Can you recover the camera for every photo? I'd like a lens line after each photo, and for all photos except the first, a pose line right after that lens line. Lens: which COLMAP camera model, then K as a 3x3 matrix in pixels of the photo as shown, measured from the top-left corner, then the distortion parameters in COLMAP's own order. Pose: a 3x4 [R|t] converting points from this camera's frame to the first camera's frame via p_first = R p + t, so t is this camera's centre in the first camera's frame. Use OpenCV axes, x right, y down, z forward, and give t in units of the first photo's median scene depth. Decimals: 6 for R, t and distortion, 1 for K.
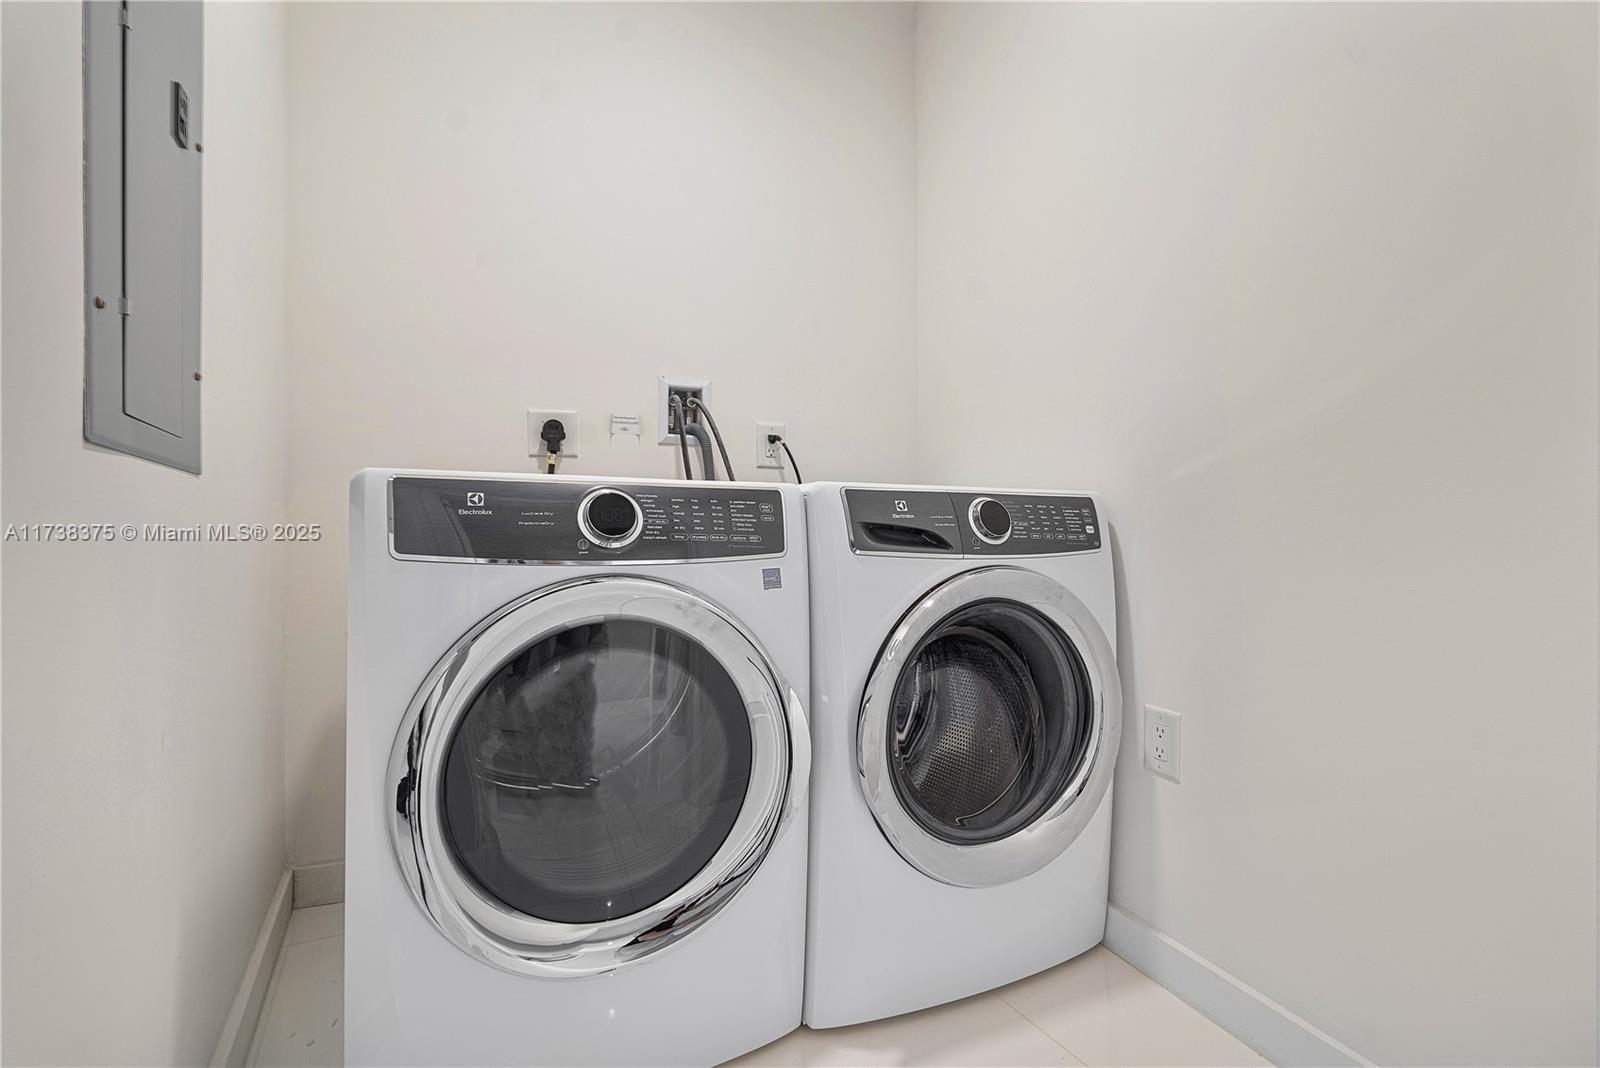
lens RADIAL K [[734.3, 0, 792.8], [0, 734.3, 531.2], [0, 0, 1]] dist [-0.008480, 0.000516]
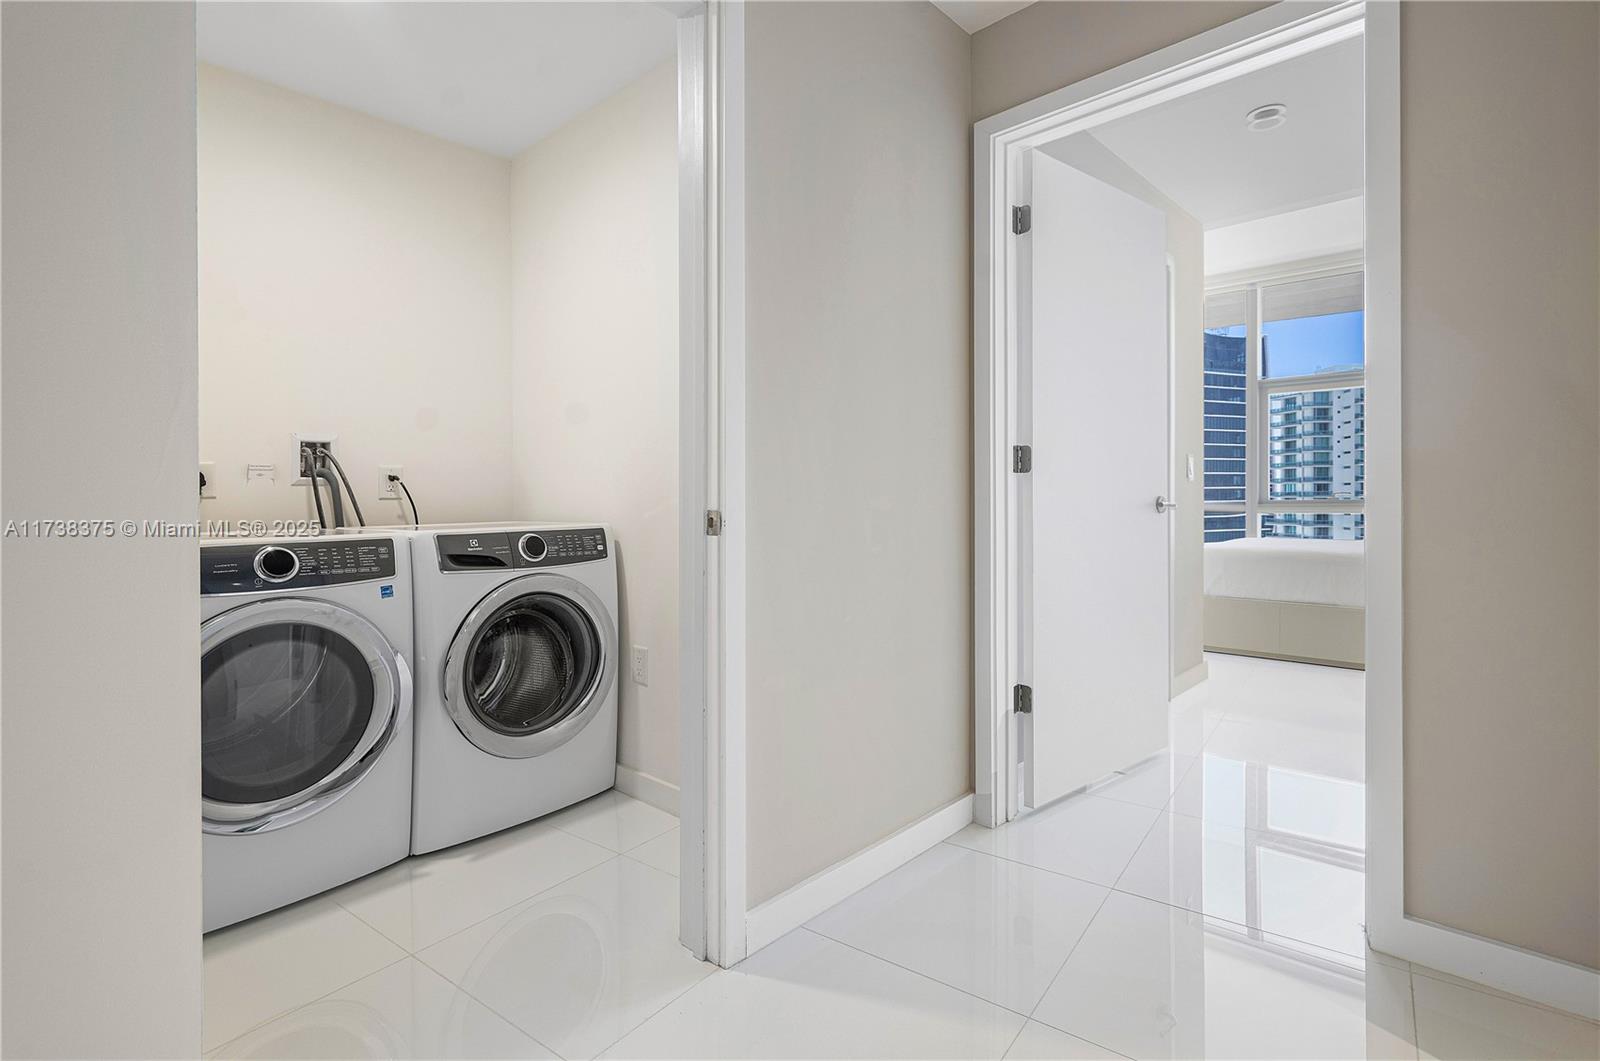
lens RADIAL K [[732.6, 0, 805.9], [0, 732.6, 498.4], [0, 0, 1]] dist [-0.000011, 0.000126]
pose [[0.890954, -0.008761, 0.454009, 0.059898], [0.010504, 0.999944, -0.001317, -0.123389], [-0.453972, 0.005942, 0.890996, -0.850370]]
